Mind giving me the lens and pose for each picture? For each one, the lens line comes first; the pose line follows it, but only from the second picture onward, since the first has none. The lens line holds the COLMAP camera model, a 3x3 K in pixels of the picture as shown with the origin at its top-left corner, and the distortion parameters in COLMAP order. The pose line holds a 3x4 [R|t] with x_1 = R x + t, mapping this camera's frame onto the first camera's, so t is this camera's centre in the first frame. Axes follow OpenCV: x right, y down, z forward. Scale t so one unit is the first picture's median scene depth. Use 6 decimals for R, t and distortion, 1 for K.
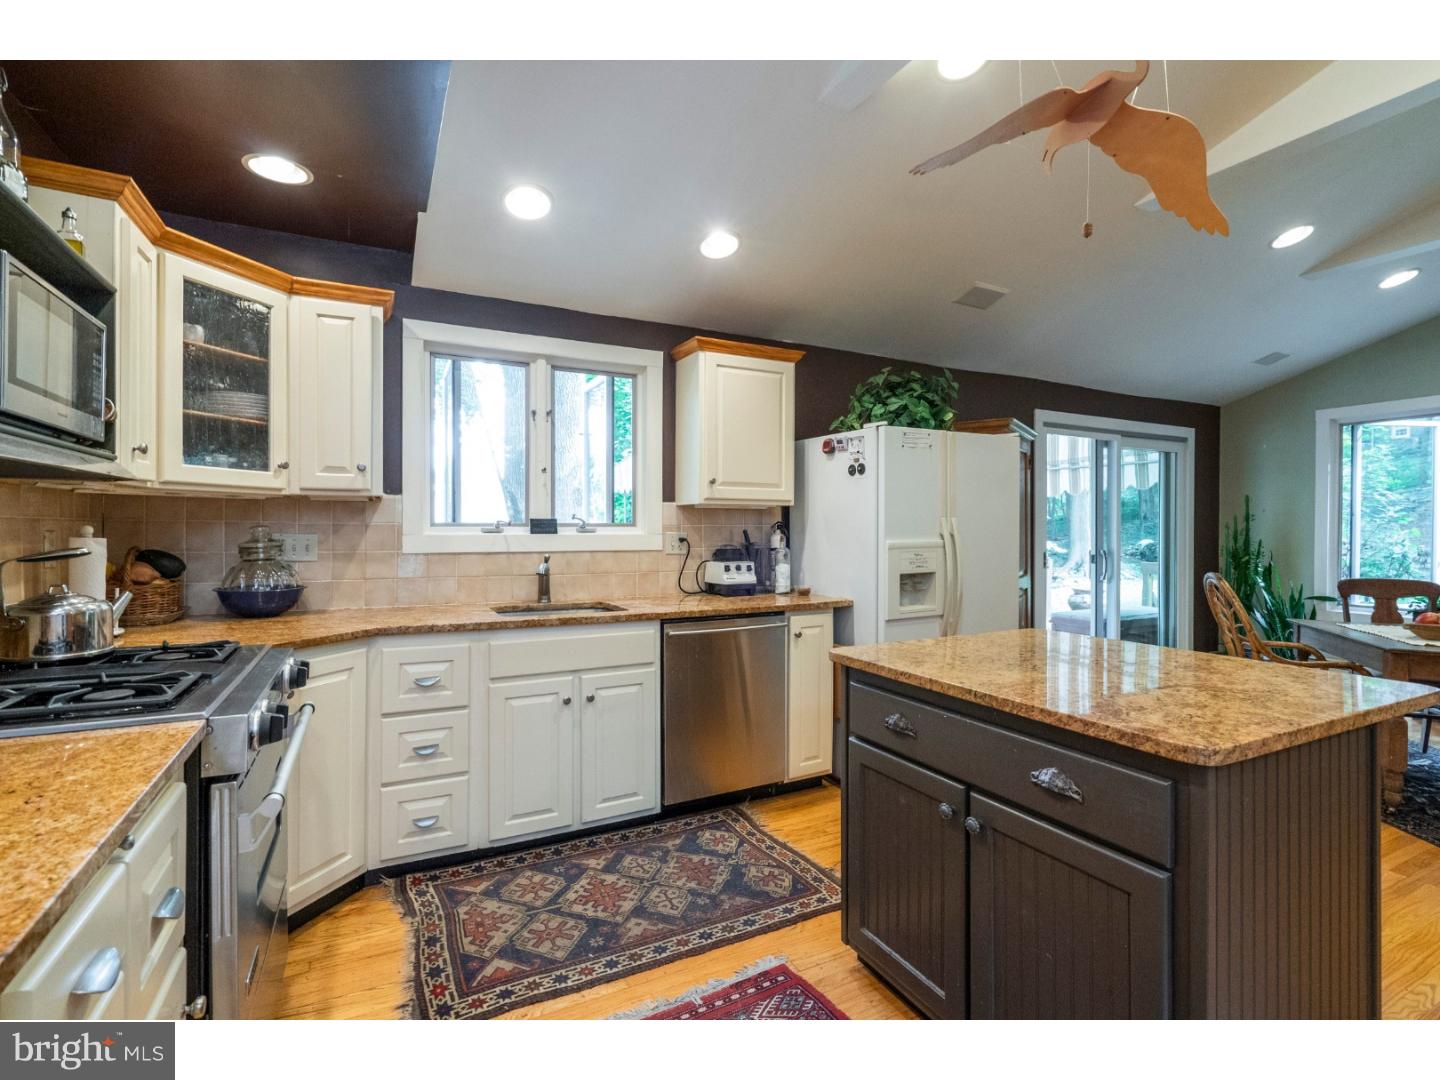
lens RADIAL K [[659.0, 0, 714.2], [0, 659.0, 533.2], [0, 0, 1]] dist [0.001534, 0.001327]
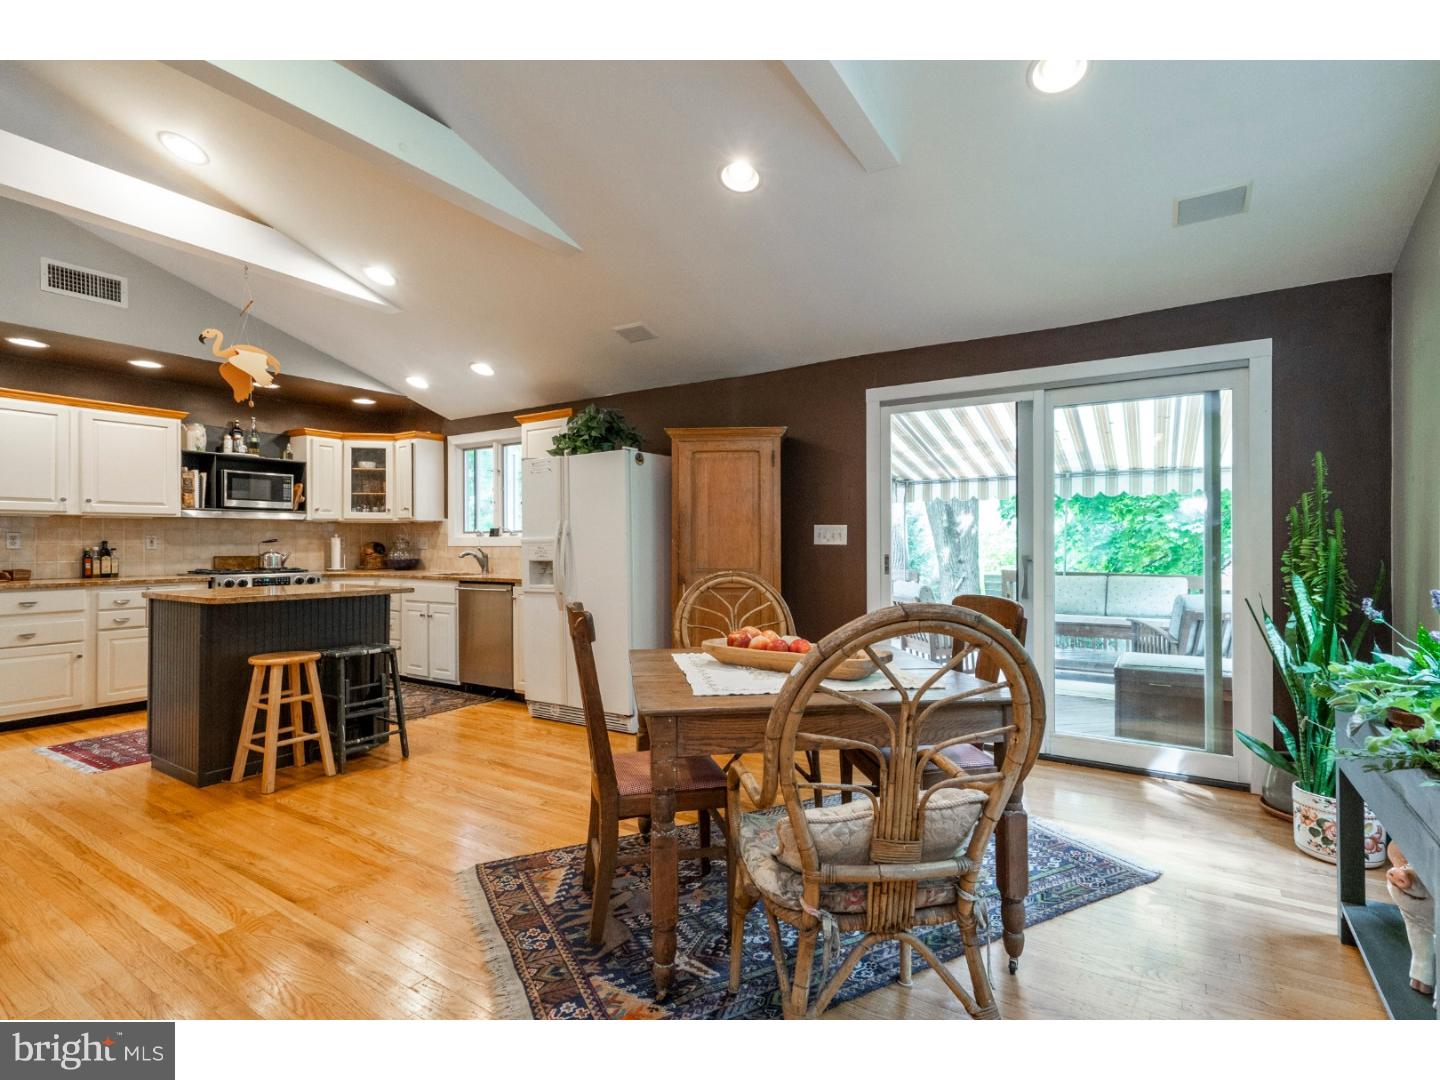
lens RADIAL K [[697.8, 0, 731.5], [0, 697.8, 542.6], [0, 0, 1]] dist [-0.002789, -0.000344]
pose [[0.515819, -0.006614, -0.856672, 2.254355], [-0.005545, 0.999923, -0.011058, 0.044915], [0.856680, 0.010454, 0.515743, 0.724738]]
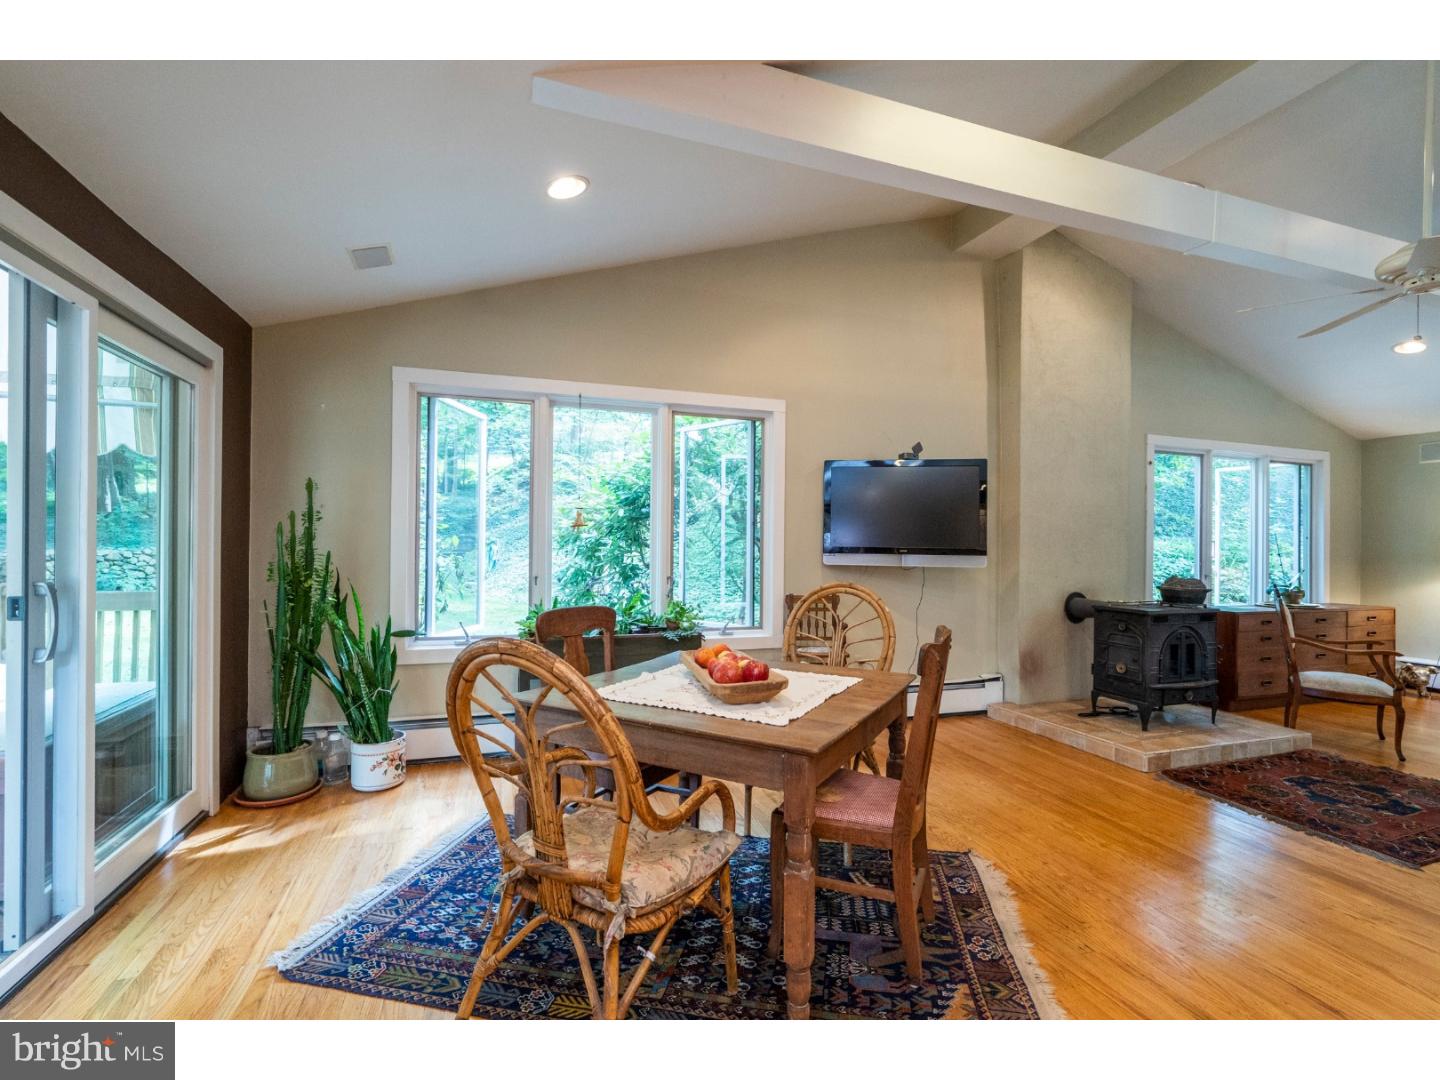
lens RADIAL K [[659.0, 0, 729.2], [0, 659.0, 540.5], [0, 0, 1]] dist [0.001534, 0.001327]
pose [[0.125369, 0.005686, 0.992094, 0.547461], [0.000960, 0.999982, -0.005853, 0.007950], [-0.992110, 0.001686, 0.125362, 1.170958]]
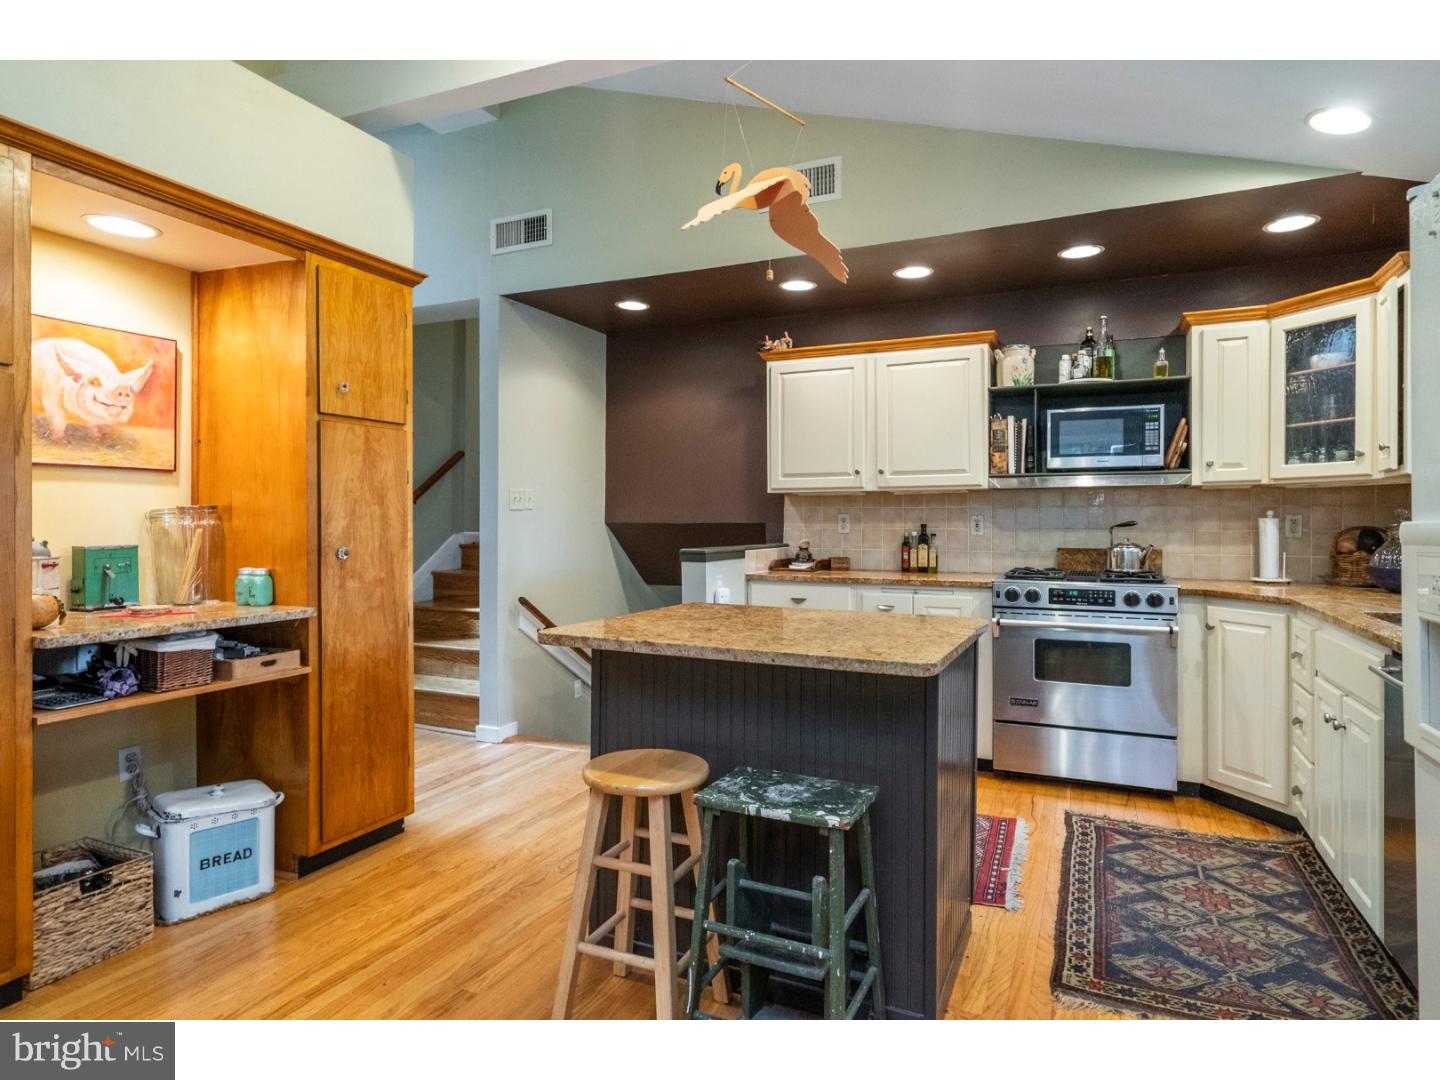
lens RADIAL K [[824.2, 0, 727.1], [0, 824.2, 525.7], [0, 0, 1]] dist [0.001812, -0.000019]
pose [[-0.773534, -0.002917, -0.633749, 1.022368], [-0.012043, 0.999876, 0.010097, 0.017191], [0.633641, 0.015443, -0.773473, 1.360114]]
